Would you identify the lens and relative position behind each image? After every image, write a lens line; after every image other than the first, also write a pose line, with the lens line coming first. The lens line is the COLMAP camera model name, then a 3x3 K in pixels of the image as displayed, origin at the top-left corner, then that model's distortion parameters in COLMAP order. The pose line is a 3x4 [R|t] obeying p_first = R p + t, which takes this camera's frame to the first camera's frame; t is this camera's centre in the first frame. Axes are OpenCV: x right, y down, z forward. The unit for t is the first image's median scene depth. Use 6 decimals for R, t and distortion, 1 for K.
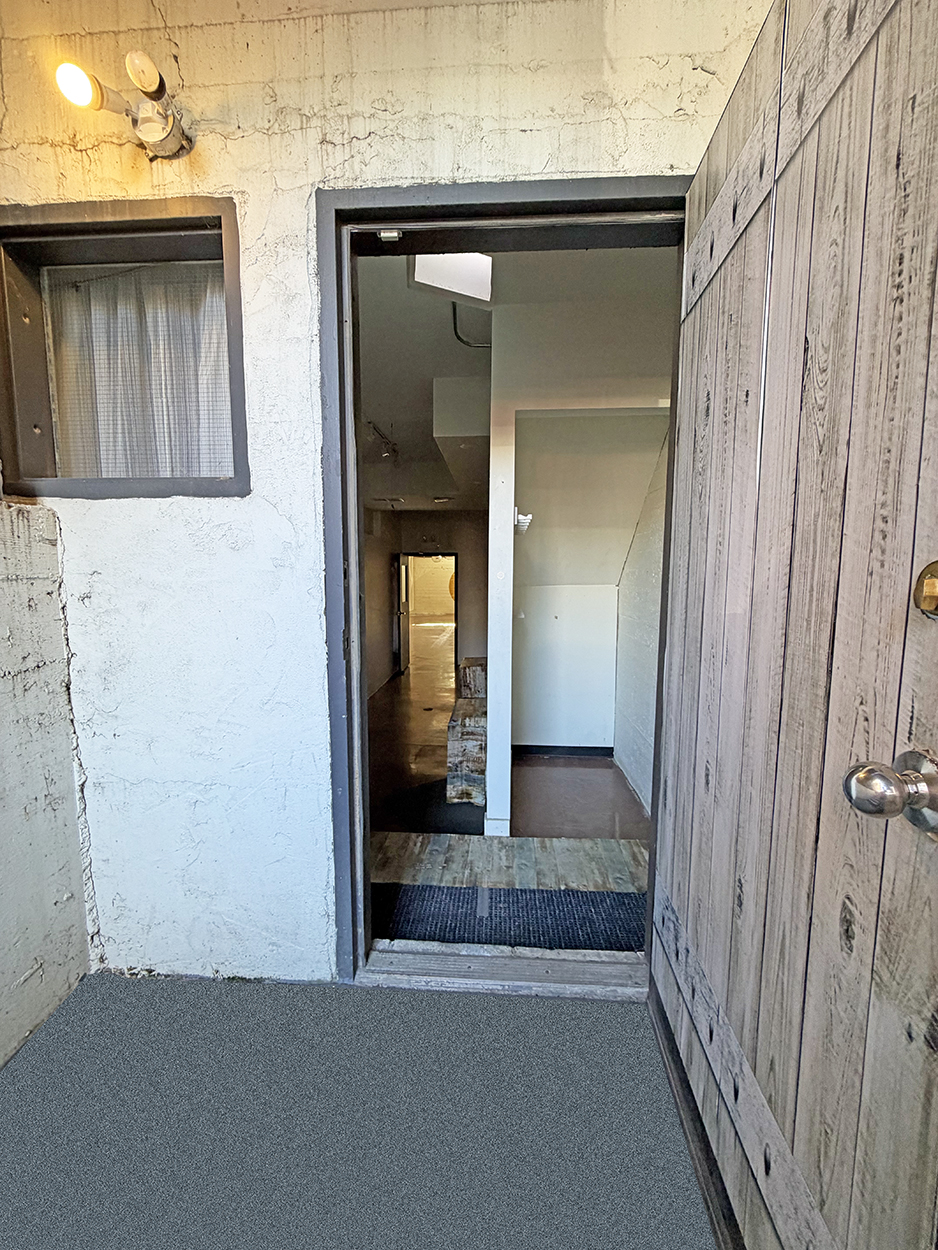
lens RADIAL K [[509.1, 0, 469.6], [0, 509.1, 627.3], [0, 0, 1]] dist [-0.001749, -0.000110]
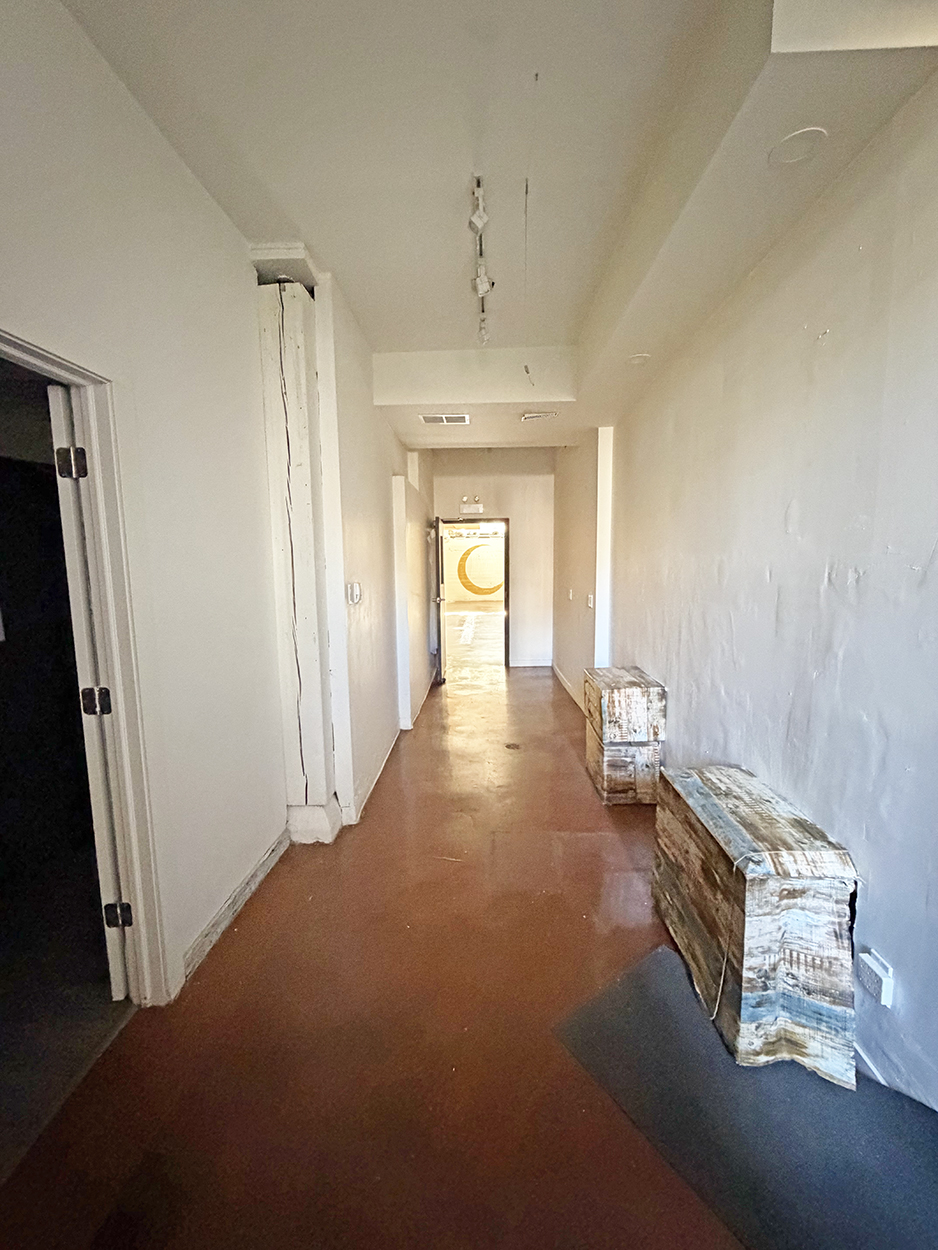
lens RADIAL K [[509.1, 0, 471.5], [0, 509.1, 623.2], [0, 0, 1]] dist [-0.001749, -0.000110]
pose [[0.999189, -0.024521, 0.031946, -0.259761], [0.023951, 0.999549, 0.018116, -0.015035], [-0.032376, -0.017336, 0.999325, 0.614627]]
